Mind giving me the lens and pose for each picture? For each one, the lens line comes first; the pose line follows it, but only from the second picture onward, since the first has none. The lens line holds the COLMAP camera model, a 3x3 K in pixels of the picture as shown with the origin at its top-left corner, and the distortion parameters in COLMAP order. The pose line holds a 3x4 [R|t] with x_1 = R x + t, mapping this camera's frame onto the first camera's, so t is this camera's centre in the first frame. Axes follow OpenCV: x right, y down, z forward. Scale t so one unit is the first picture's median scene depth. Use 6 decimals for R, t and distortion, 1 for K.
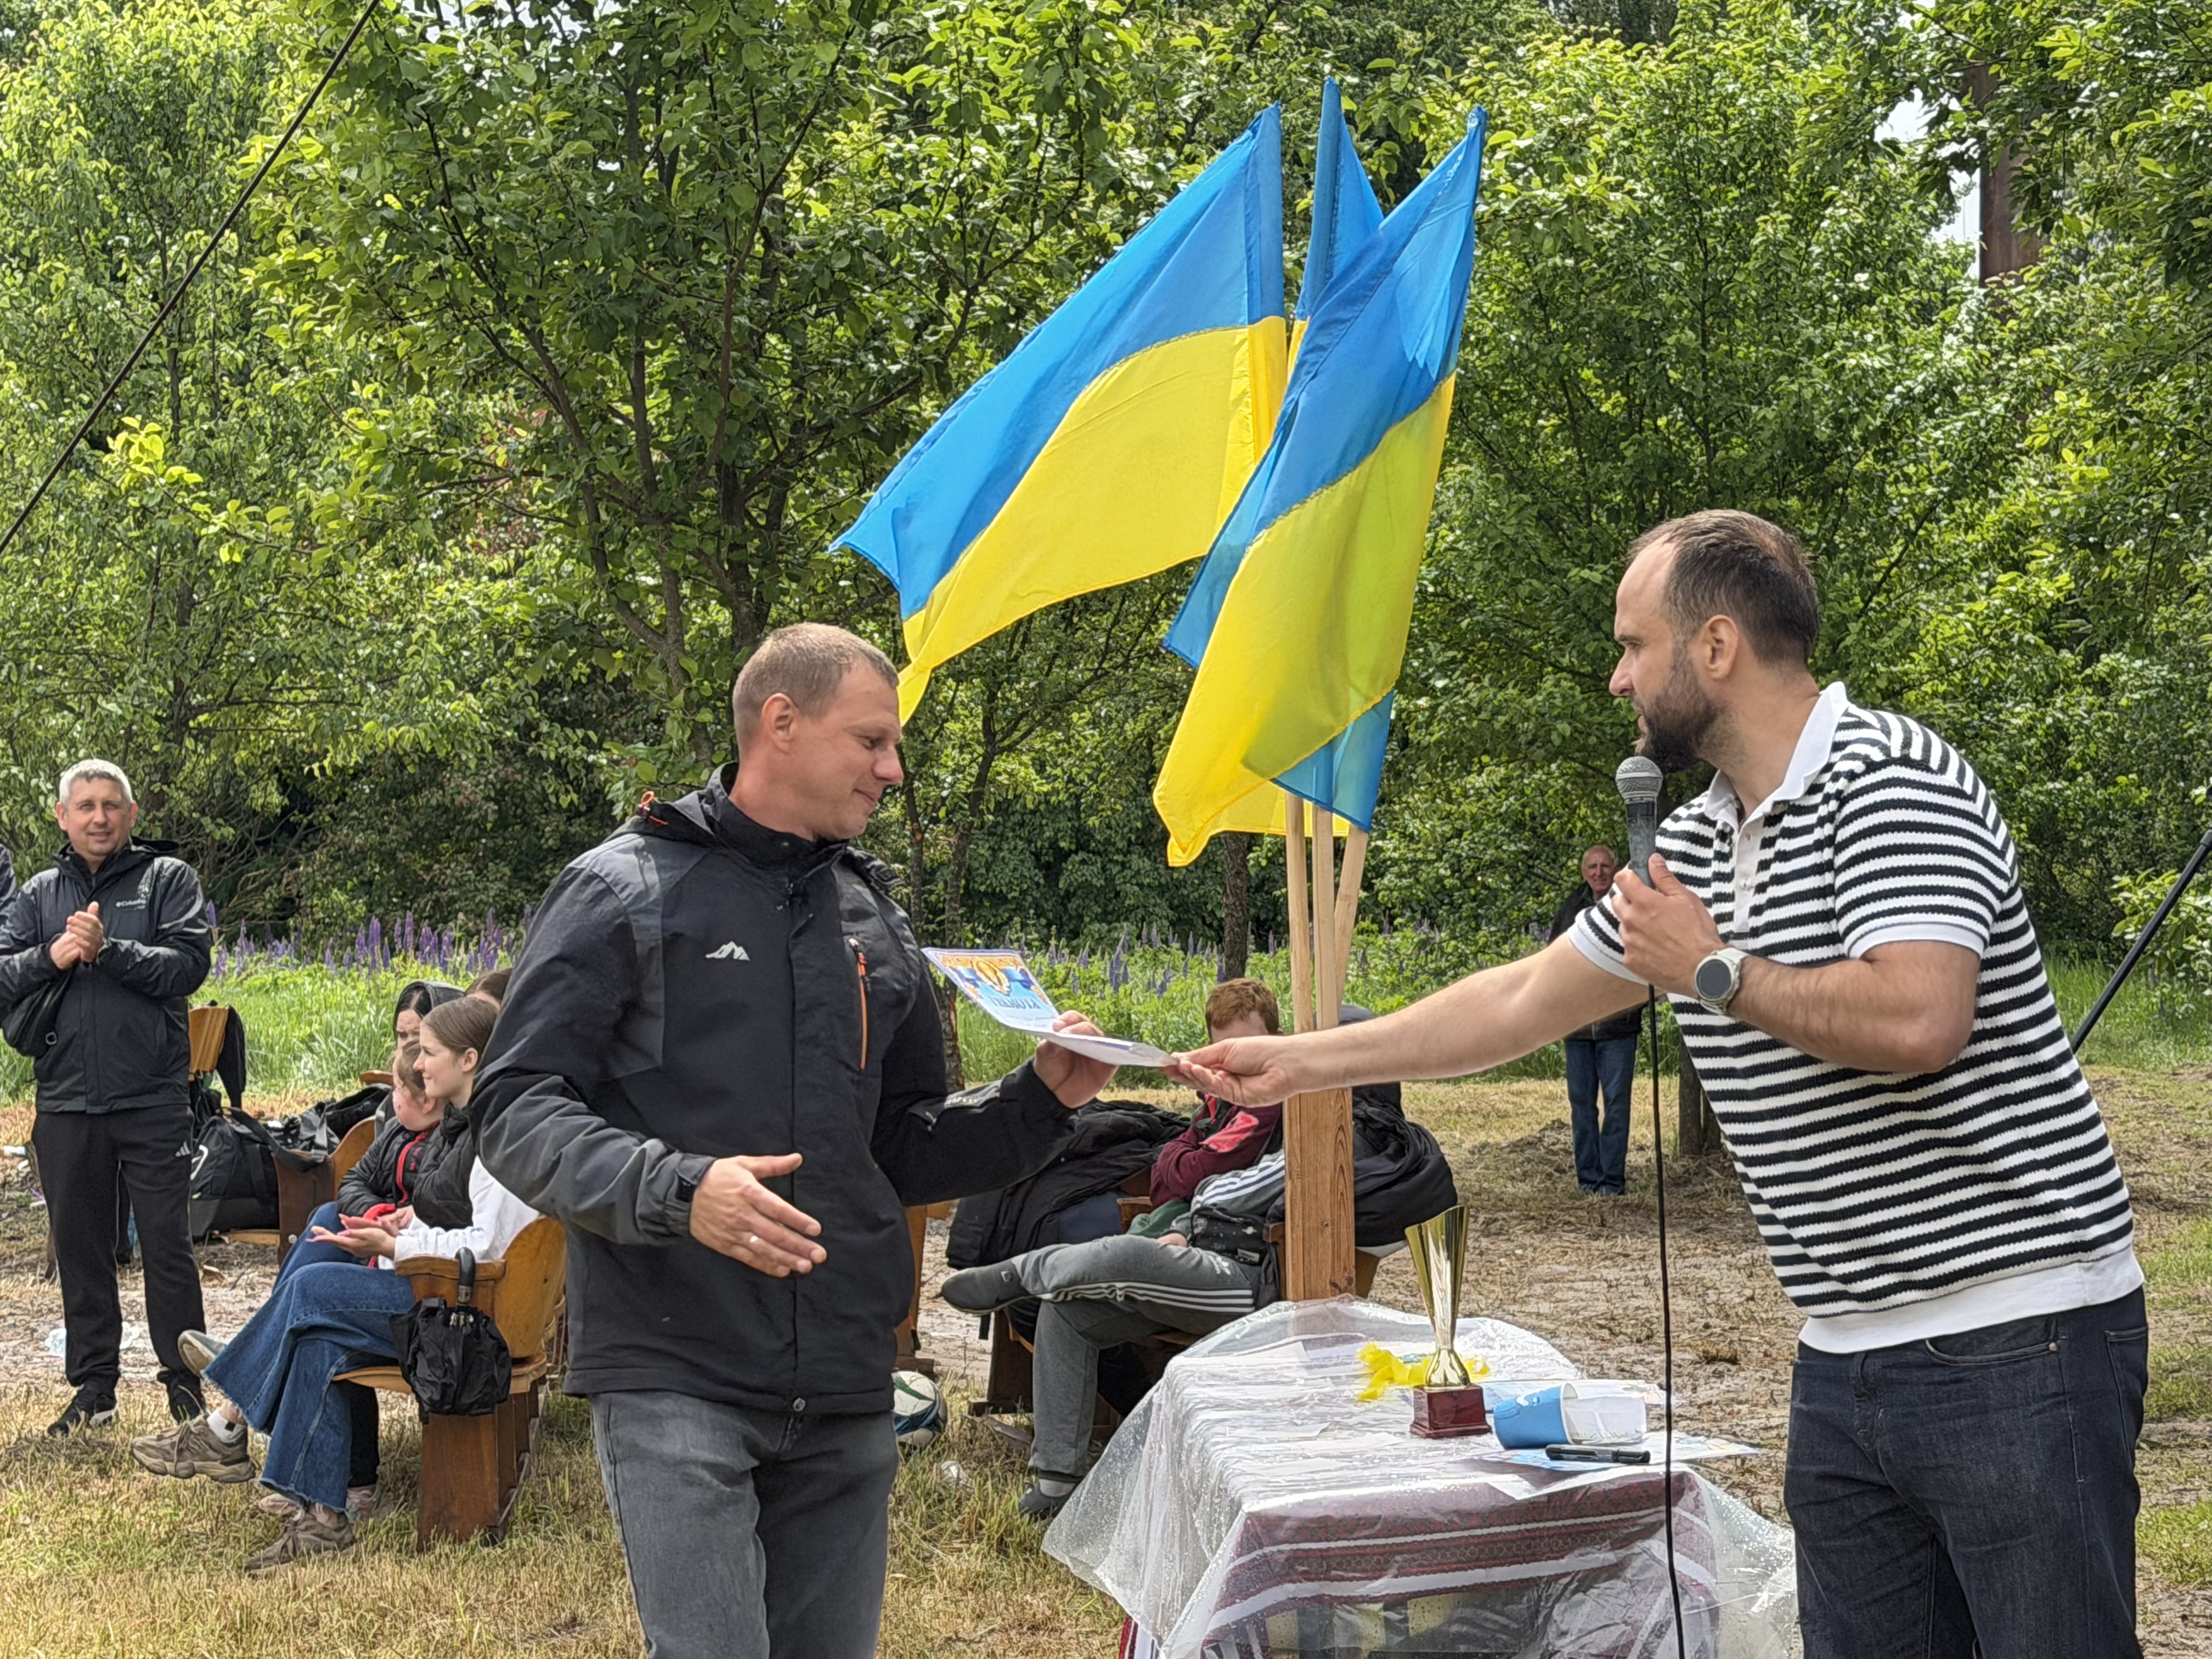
lens RADIAL K [[4638.5, 0, 1106.0], [0, 4638.5, 829.5], [0, 0, 1]] dist [0.148734, -0.059820]
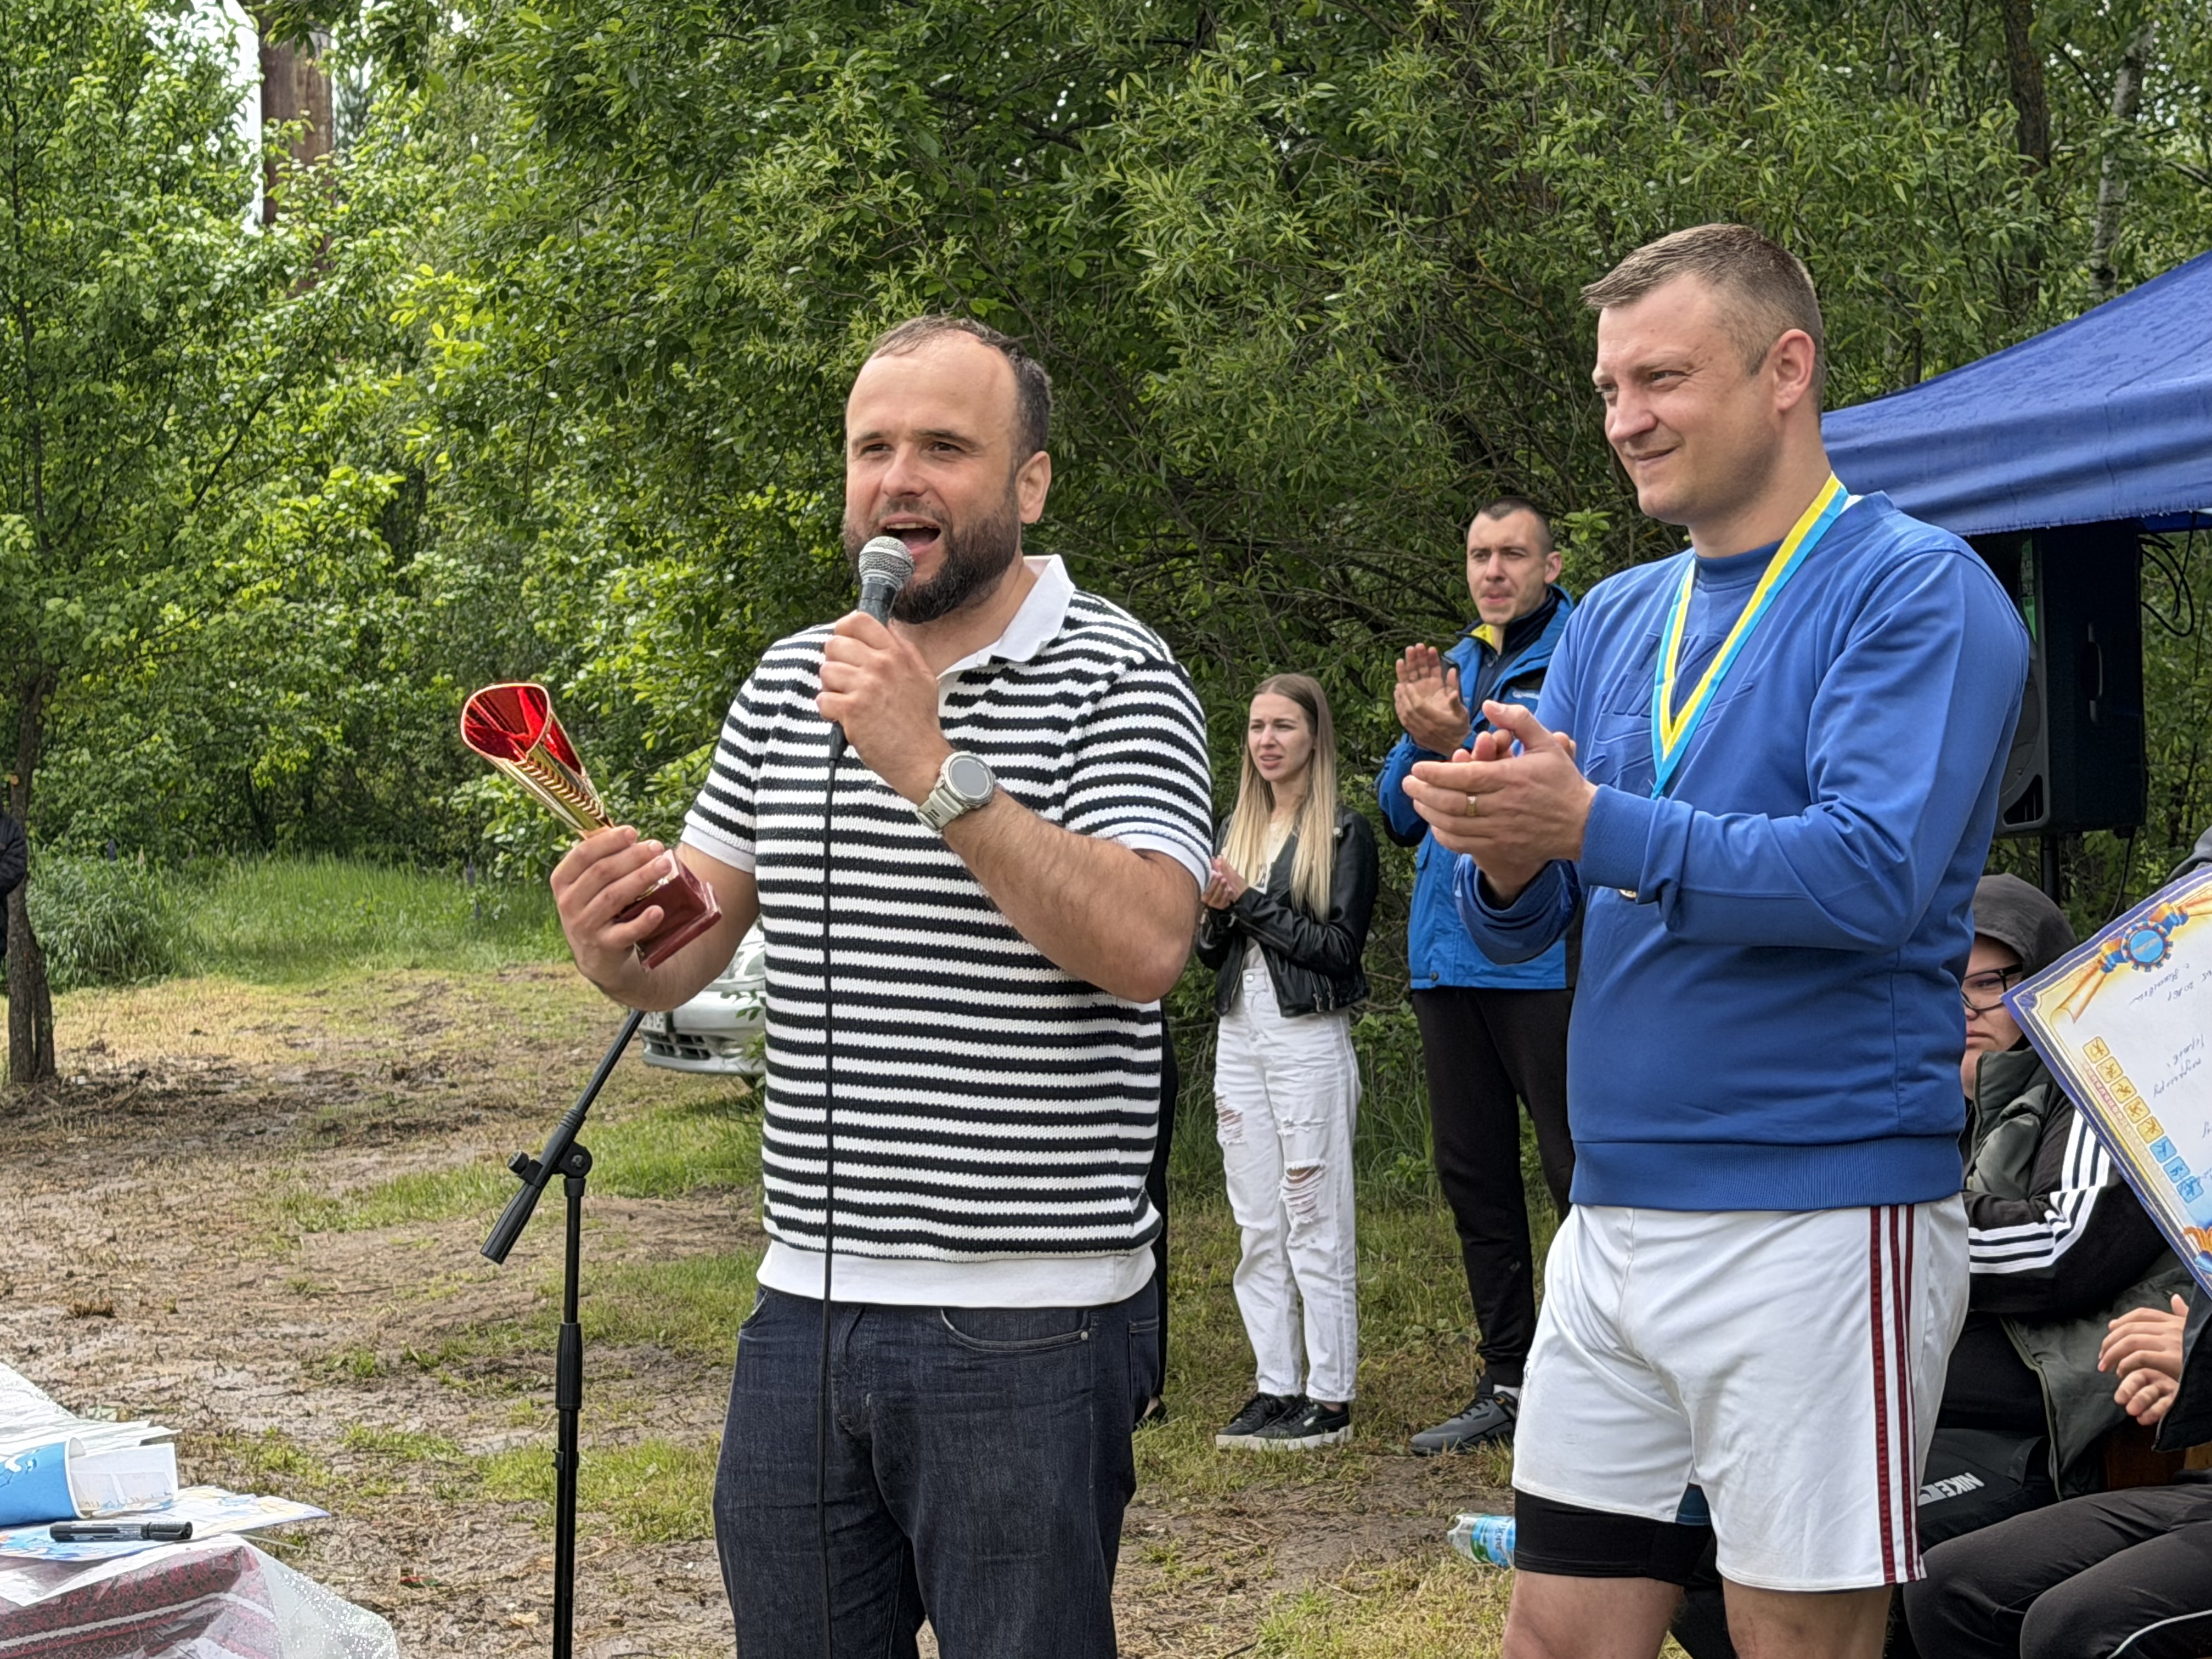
lens RADIAL K [[4643.6, 0, 1106.0], [0, 4643.6, 829.5], [0, 0, 1]] dist [0.012608, 0.809992]
pose [[0.934583, -0.024313, 0.354913, -0.002560], [0.017177, 0.999582, 0.023243, 0.000865], [-0.355329, -0.015626, 0.934611, 0.047951]]
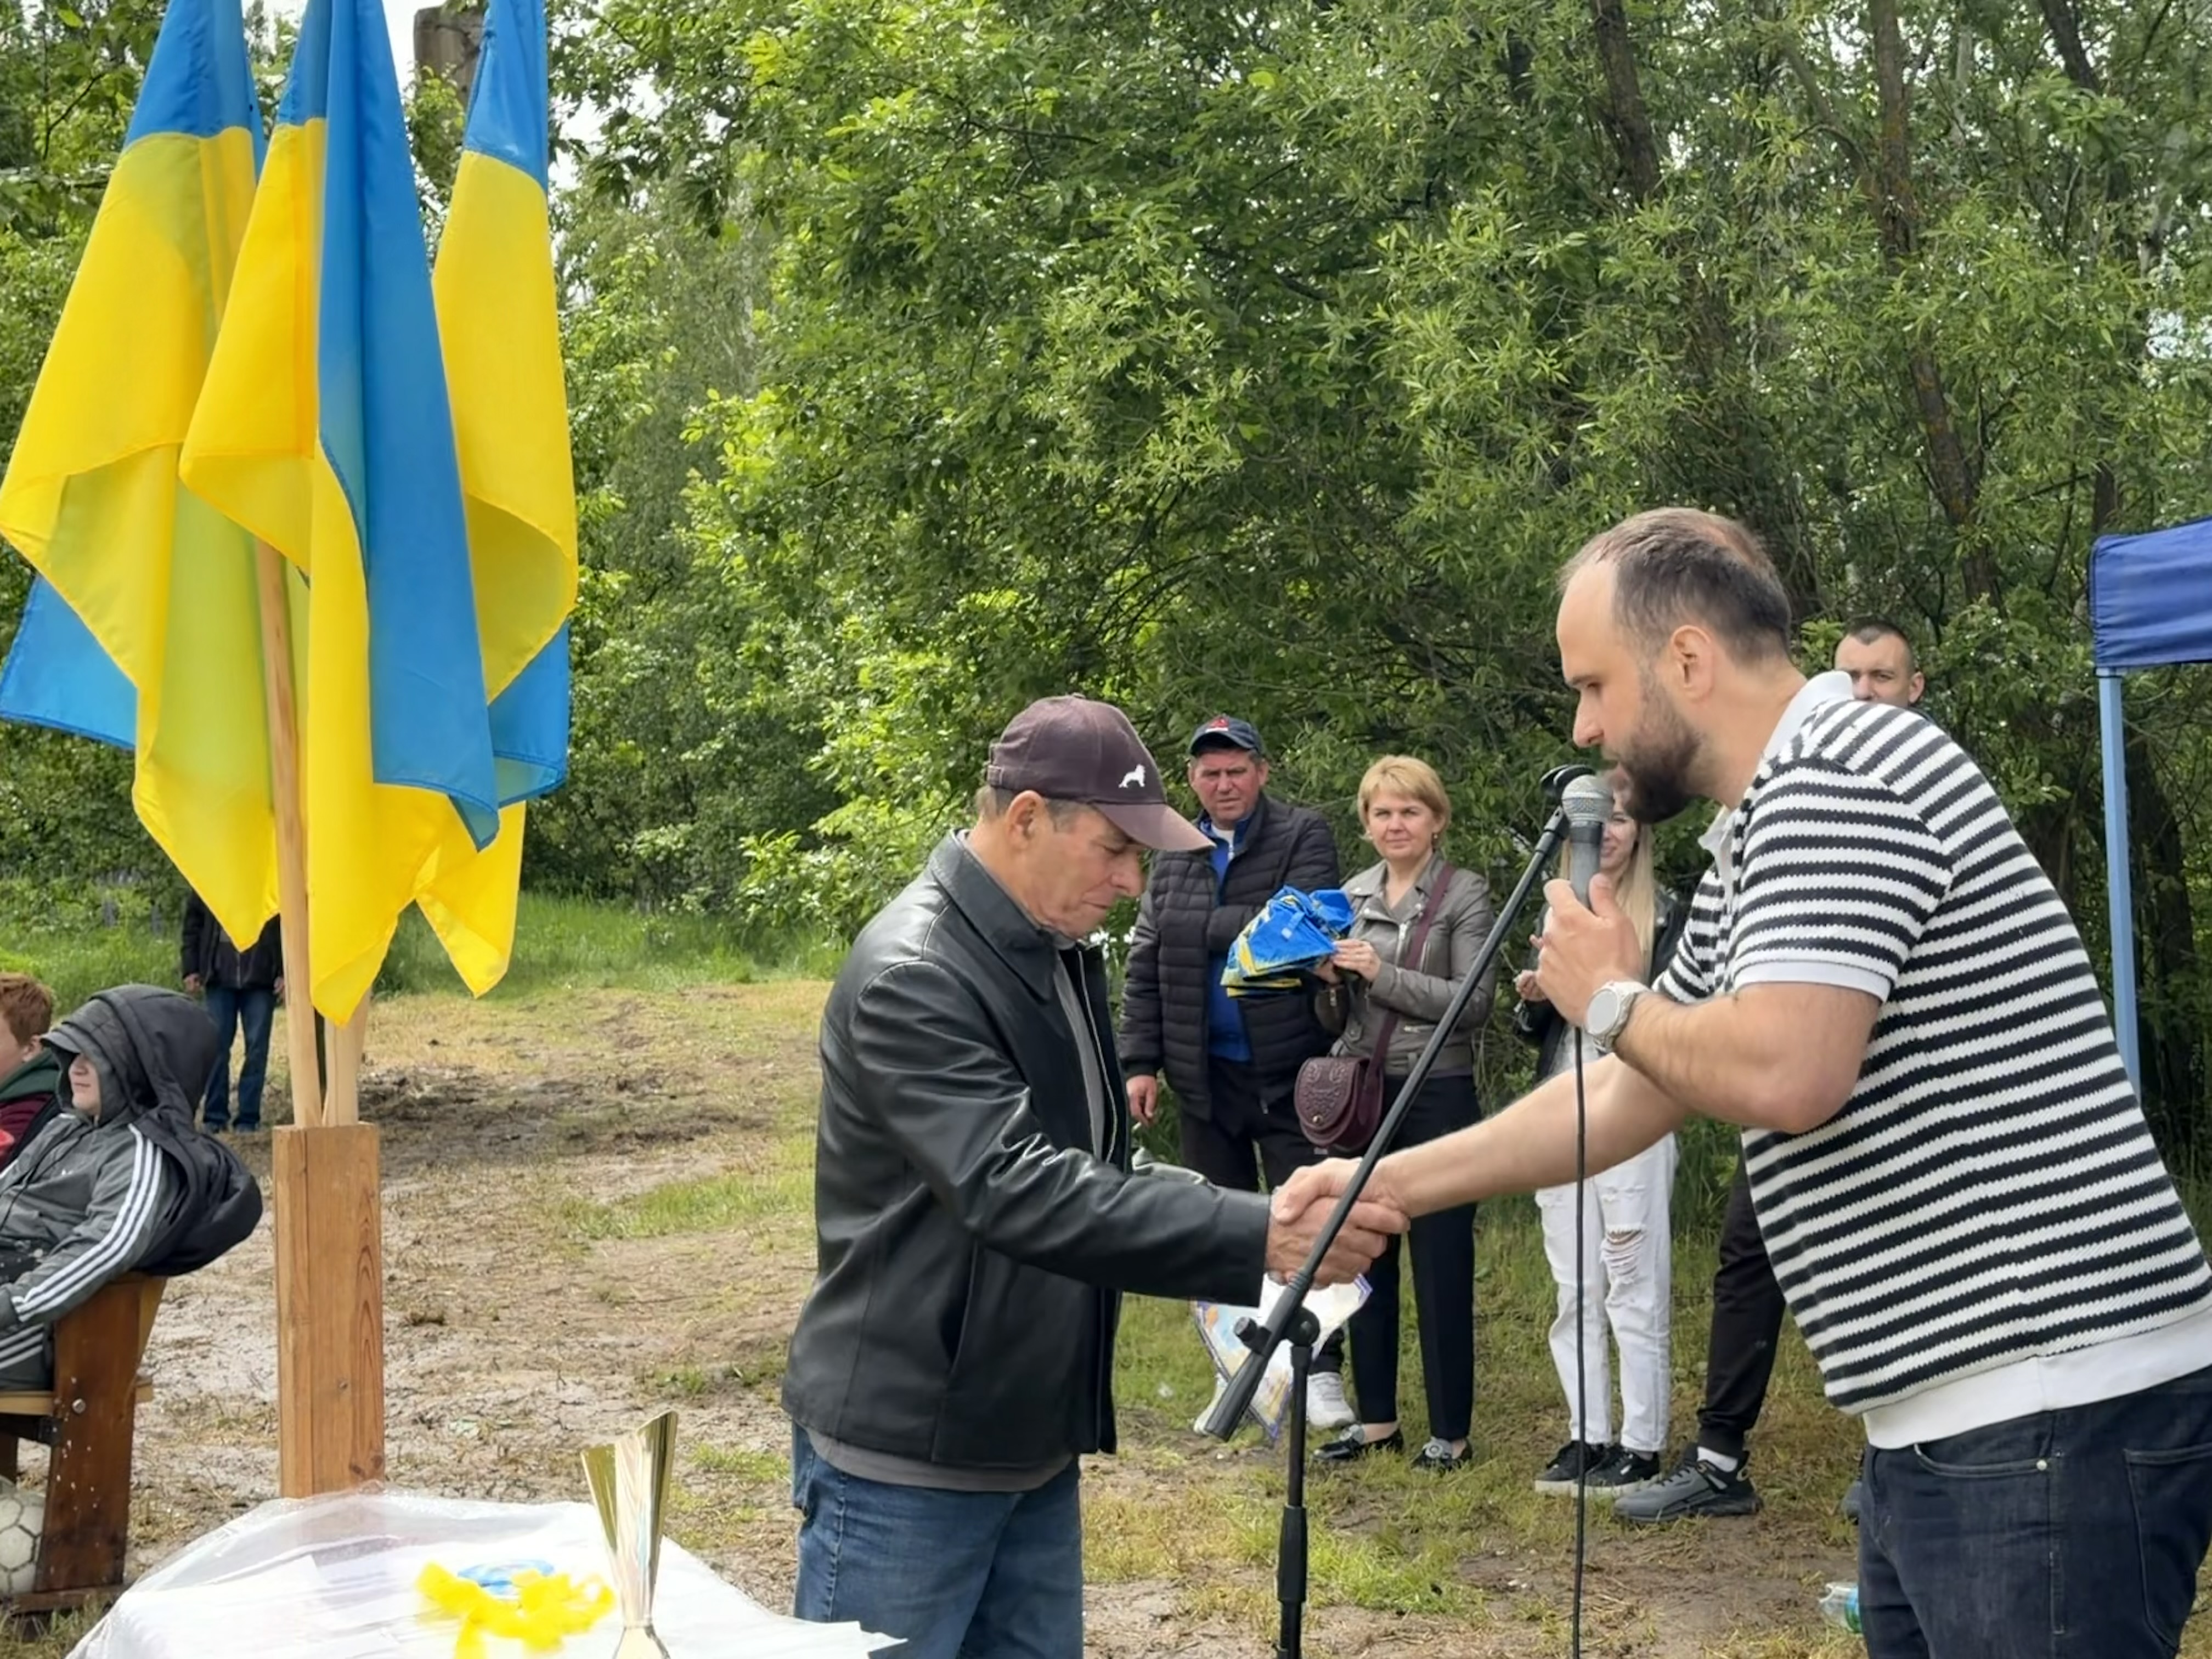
lens RADIAL K [[3766.4, 0, 1111.1], [0, 3766.4, 766.2], [0, 0, 1]] dist [0.131839, 0.086309]
pose [[0.935352, -0.002530, 0.353710, -0.012851], [0.004163, 0.999984, -0.003858, -0.002151], [-0.353694, 0.005081, 0.935347, 0.103522]]
